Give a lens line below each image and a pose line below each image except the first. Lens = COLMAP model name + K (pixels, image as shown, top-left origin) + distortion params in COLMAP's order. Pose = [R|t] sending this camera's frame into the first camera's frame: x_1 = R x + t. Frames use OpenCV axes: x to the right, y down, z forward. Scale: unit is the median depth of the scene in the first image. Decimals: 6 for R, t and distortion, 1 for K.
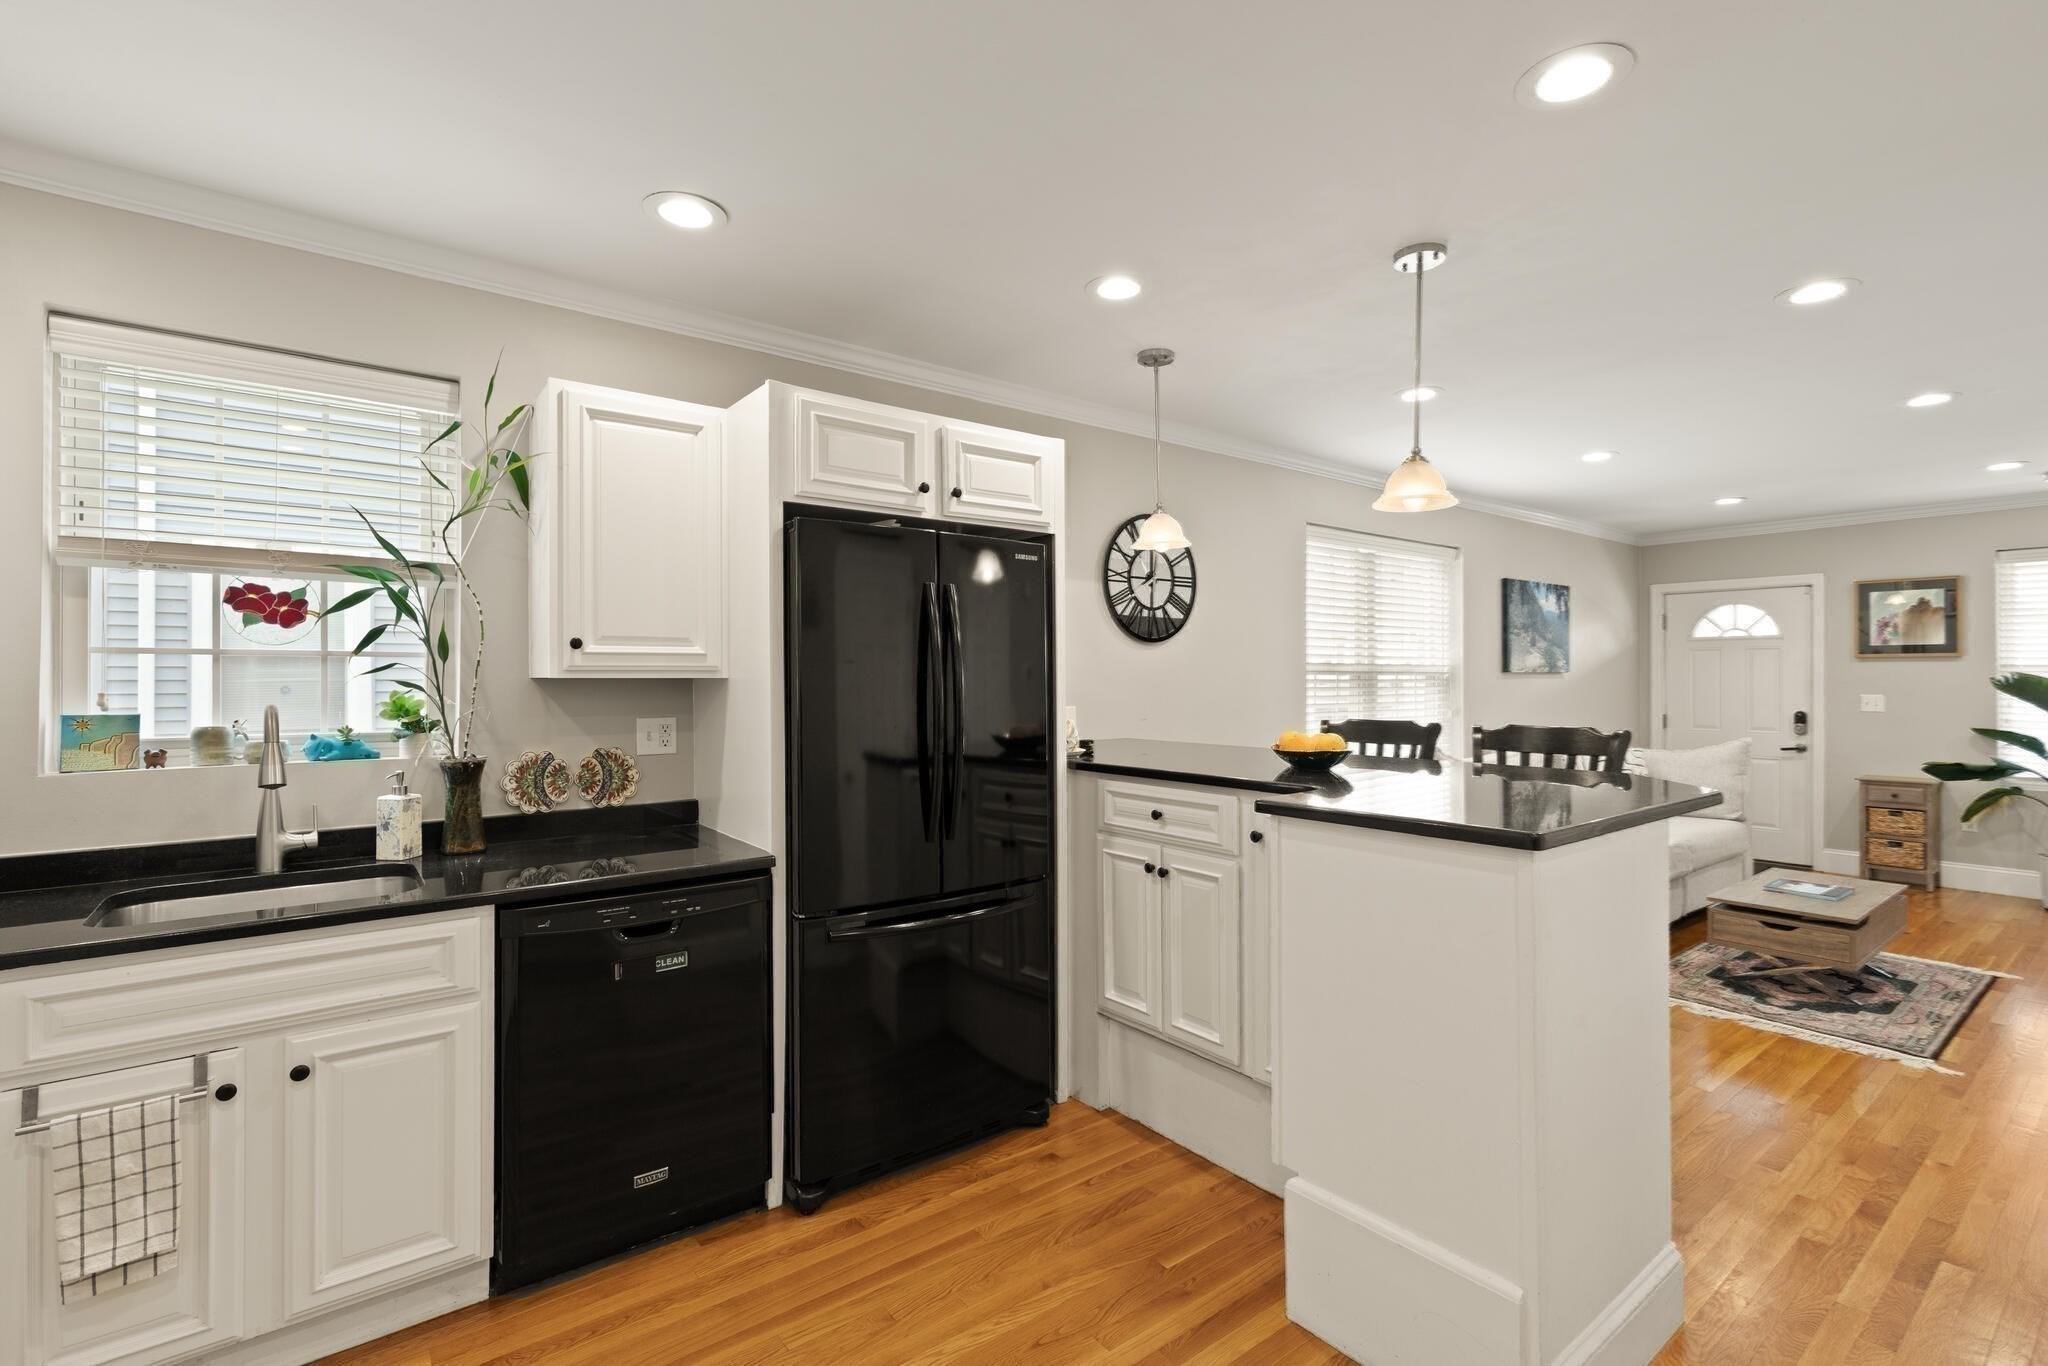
lens RADIAL K [[942.9, 0, 1022.7], [0, 942.9, 676.3], [0, 0, 1]] dist [0.002813, -0.000211]
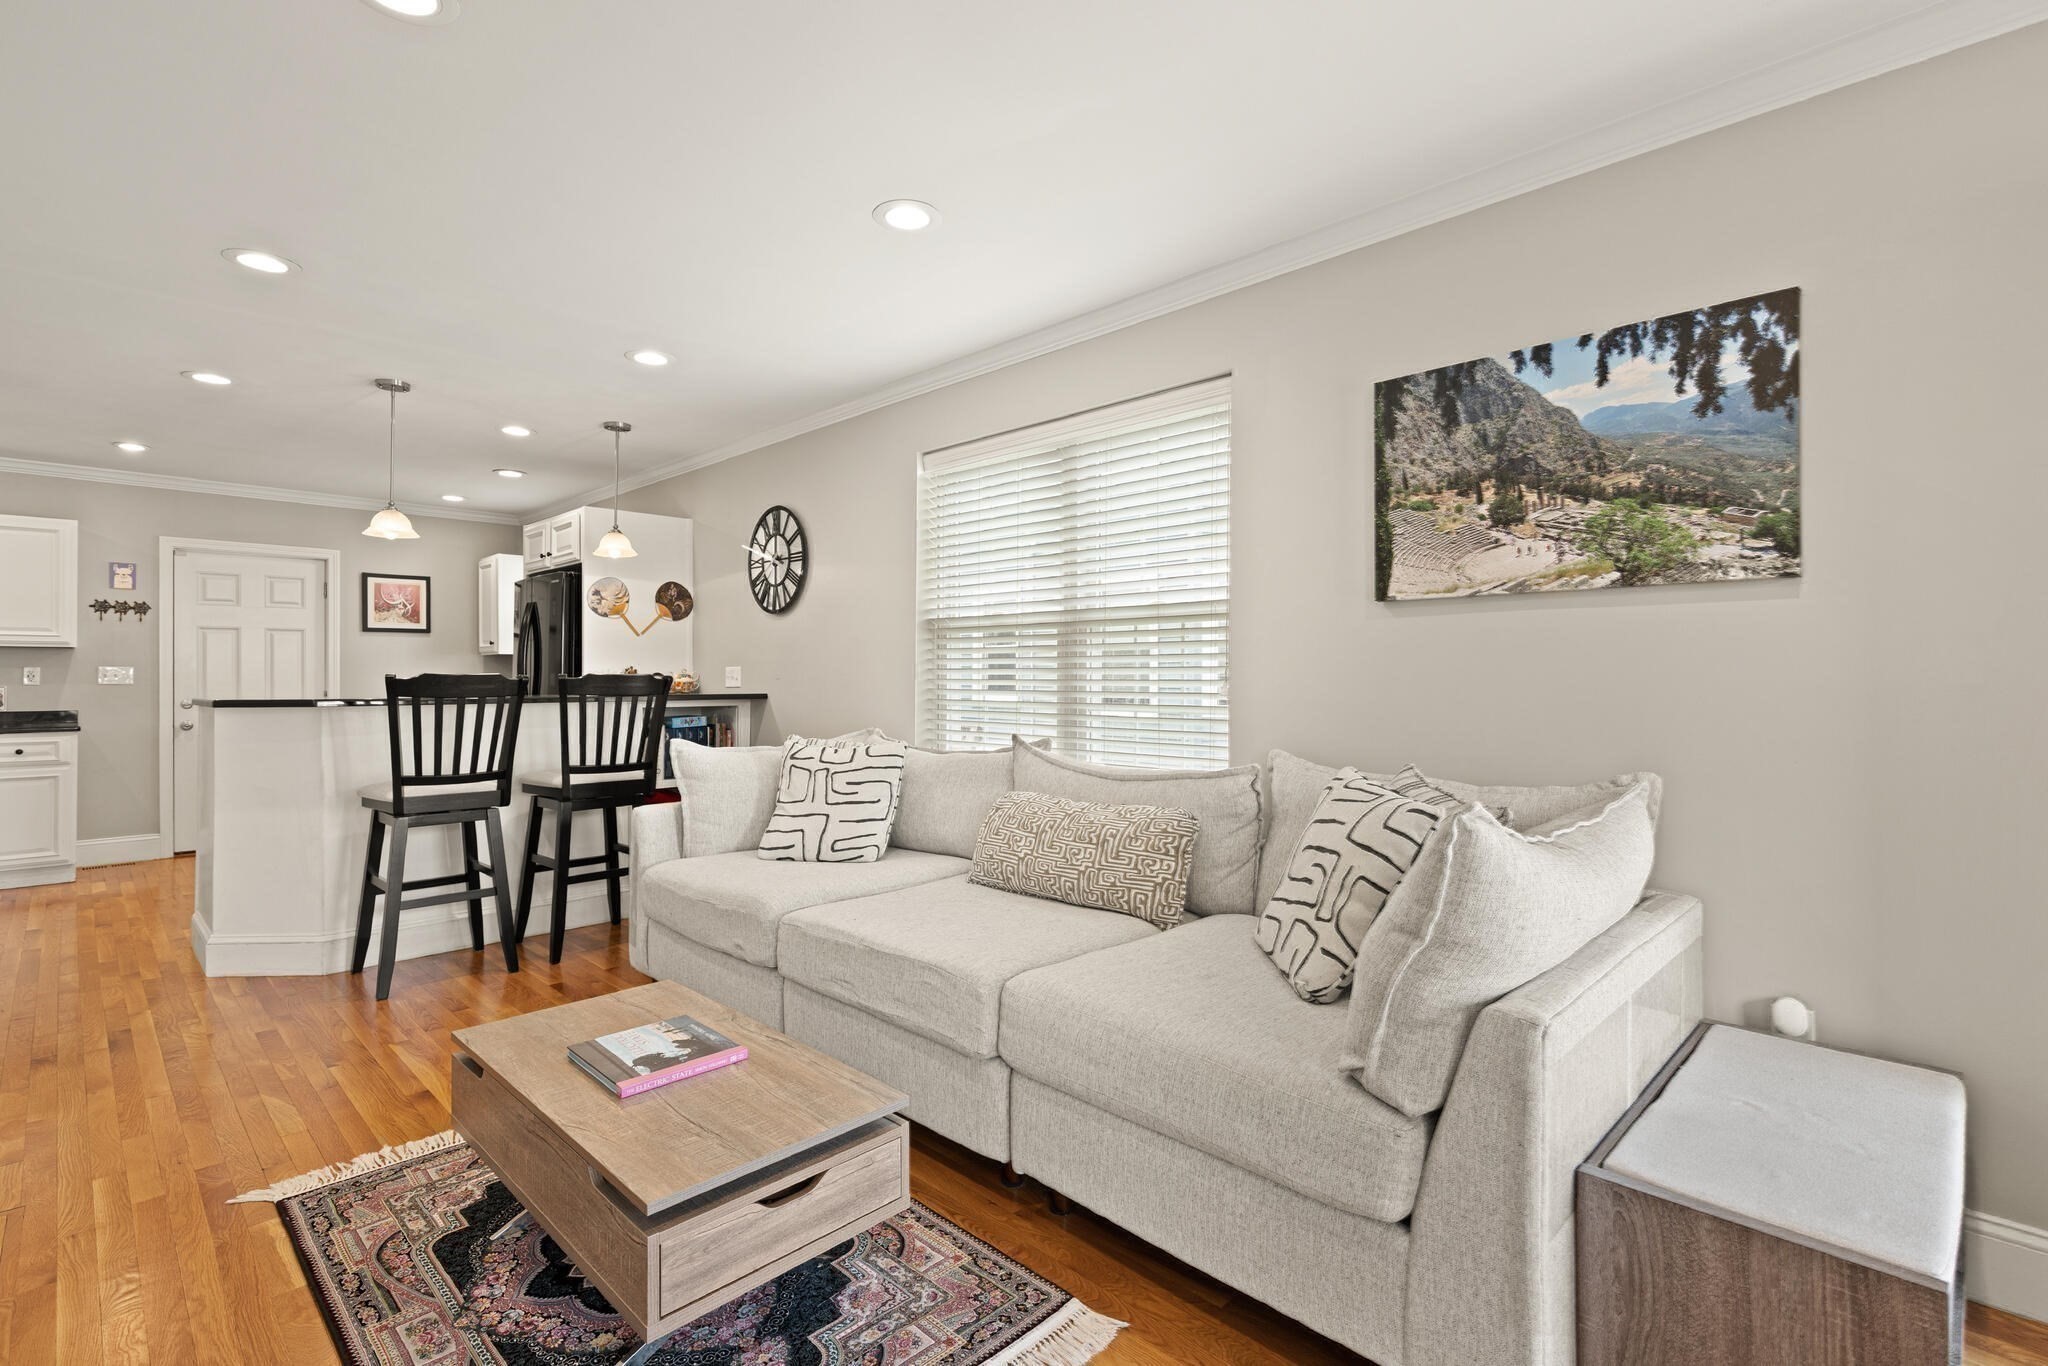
lens RADIAL K [[942.9, 0, 1024.0], [0, 942.9, 674.0], [0, 0, 1]] dist [0.002813, -0.000211]
pose [[0.129764, -0.003252, -0.991540, 0.926677], [0.002140, 0.999993, -0.003000, 0.029742], [0.991543, -0.001733, 0.129771, 0.790257]]
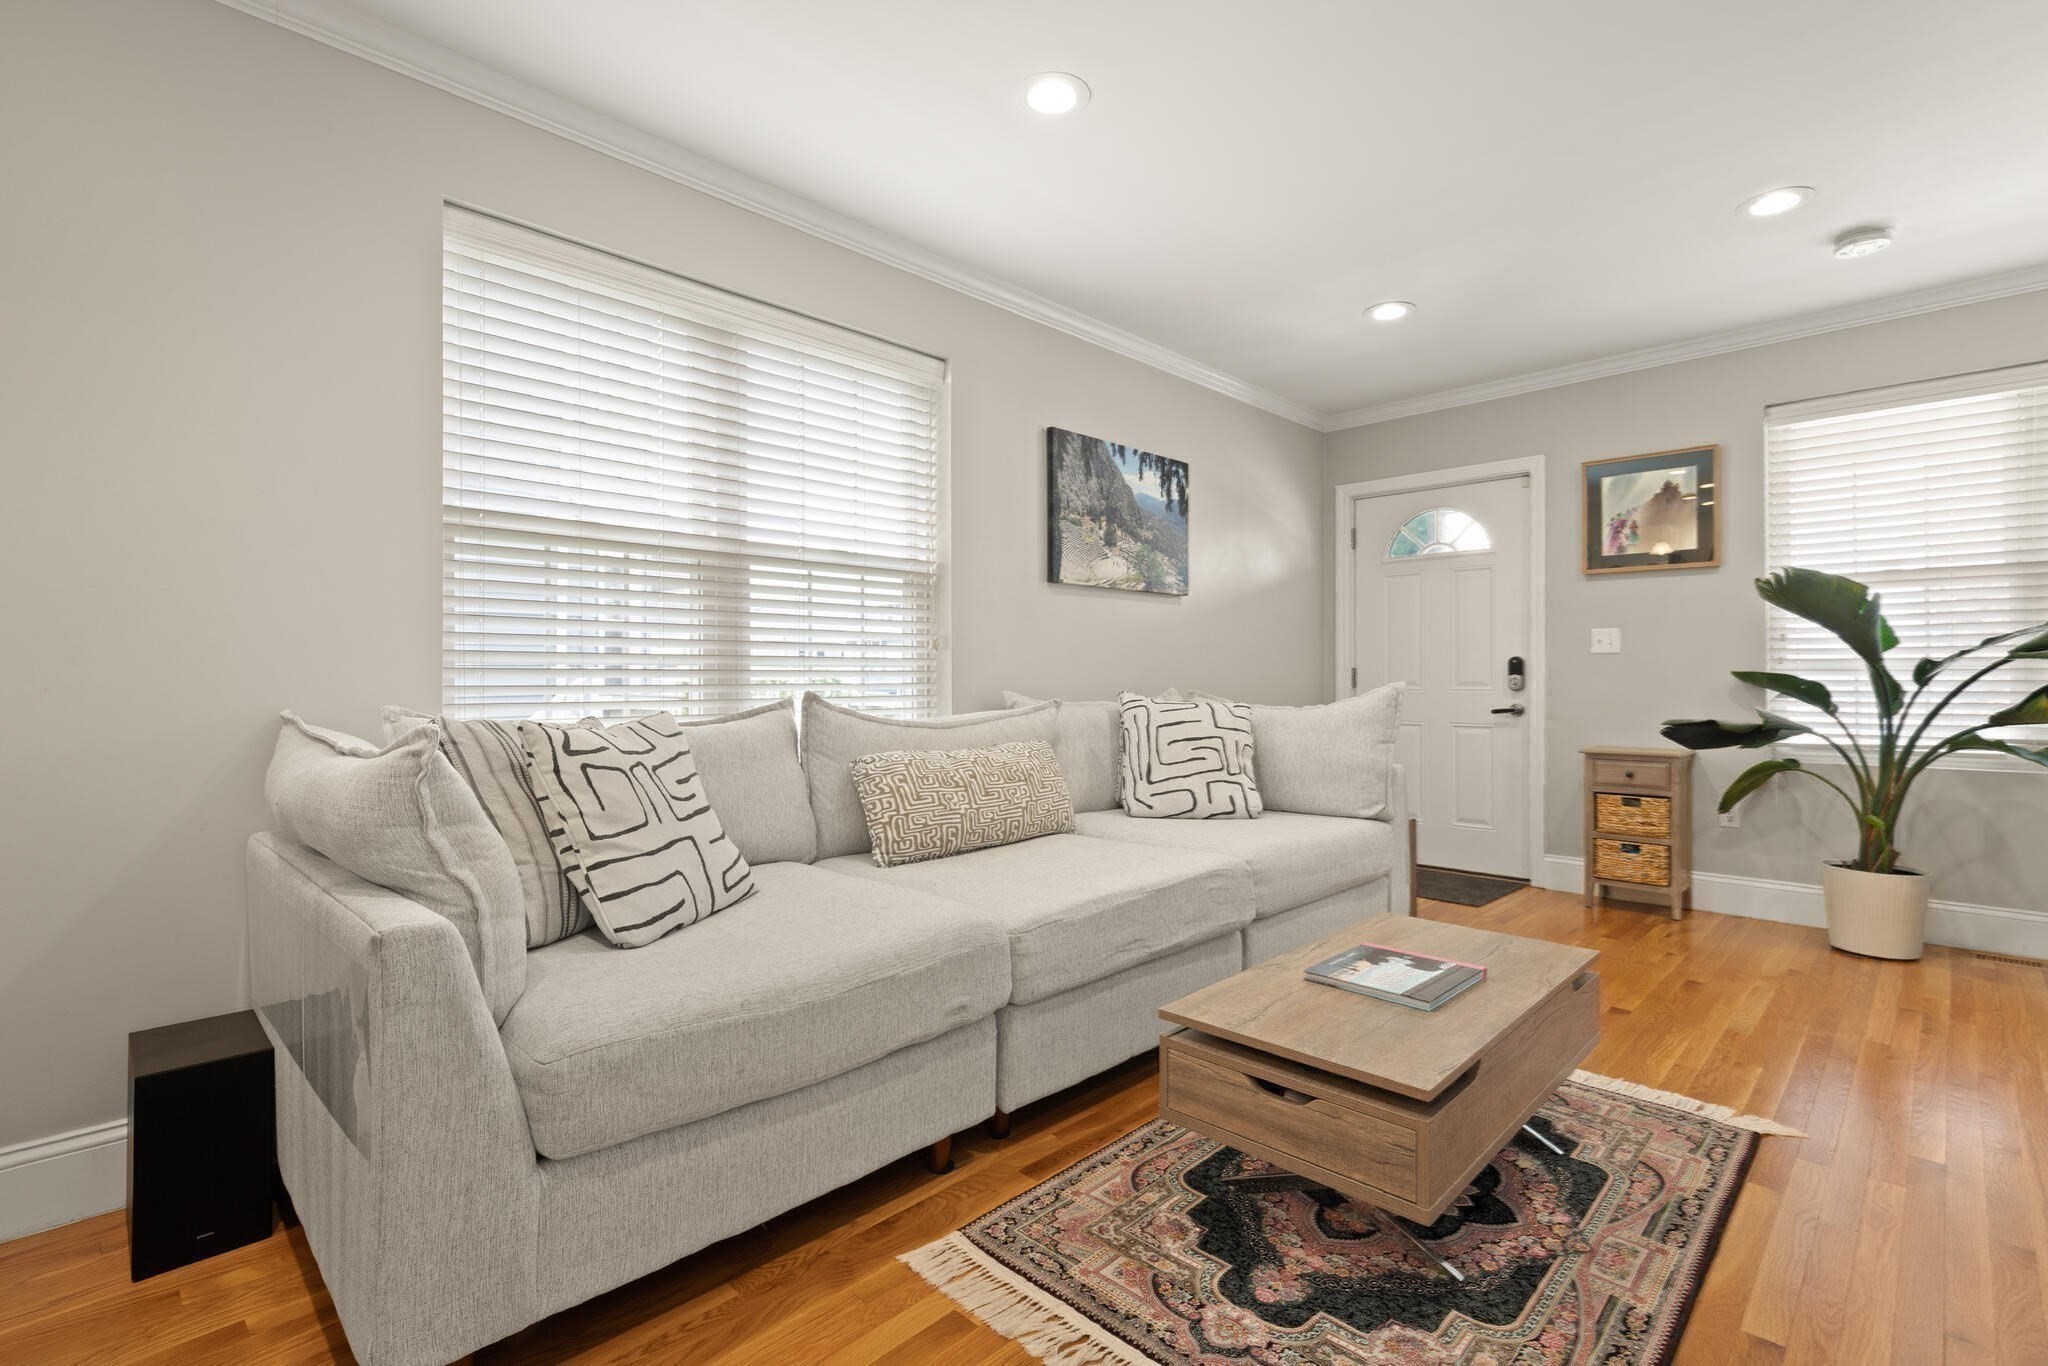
lens RADIAL K [[942.9, 0, 1029.4], [0, 942.9, 676.2], [0, 0, 1]] dist [0.002813, -0.000211]
pose [[0.991049, -0.001571, 0.133493, 0.420542], [0.001529, 0.999999, 0.000418, 0.056495], [-0.133493, -0.000210, 0.991050, 0.403018]]
